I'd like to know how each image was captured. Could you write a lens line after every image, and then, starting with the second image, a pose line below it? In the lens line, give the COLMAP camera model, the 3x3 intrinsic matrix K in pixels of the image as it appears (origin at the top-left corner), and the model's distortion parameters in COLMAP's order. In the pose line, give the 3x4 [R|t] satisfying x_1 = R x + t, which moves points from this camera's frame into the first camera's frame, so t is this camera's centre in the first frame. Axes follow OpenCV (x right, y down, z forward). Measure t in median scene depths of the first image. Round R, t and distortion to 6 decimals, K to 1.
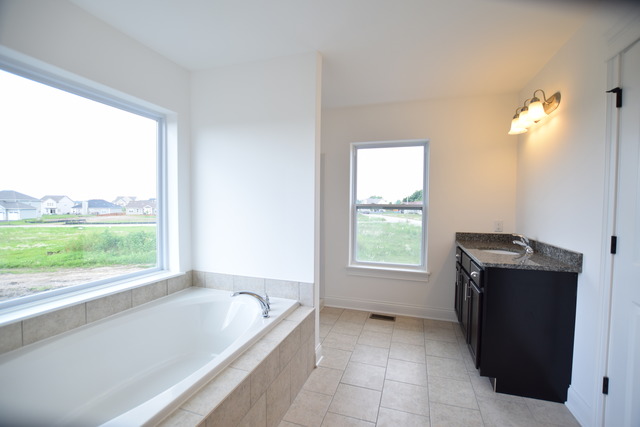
lens RADIAL K [[286.8, 0, 322.3], [0, 286.8, 215.7], [0, 0, 1]] dist [-0.016105, 0.000458]
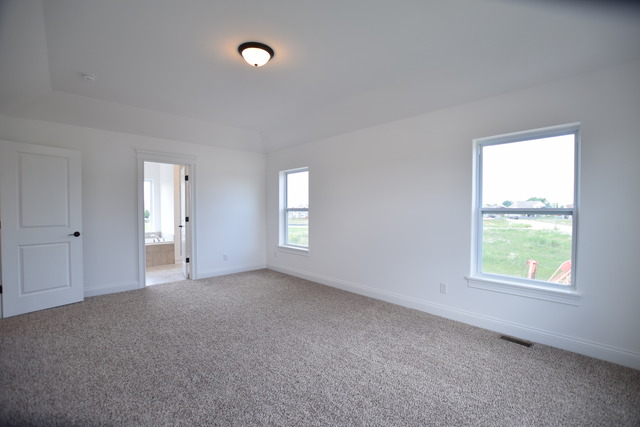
lens RADIAL K [[290.9, 0, 320.5], [0, 290.9, 215.6], [0, 0, 1]] dist [-0.001412, -0.000037]
pose [[0.885033, 0.002978, -0.465519, 0.142580], [-0.010794, 0.999842, -0.014125, 0.002474], [0.465404, 0.017526, 0.884925, -0.047955]]
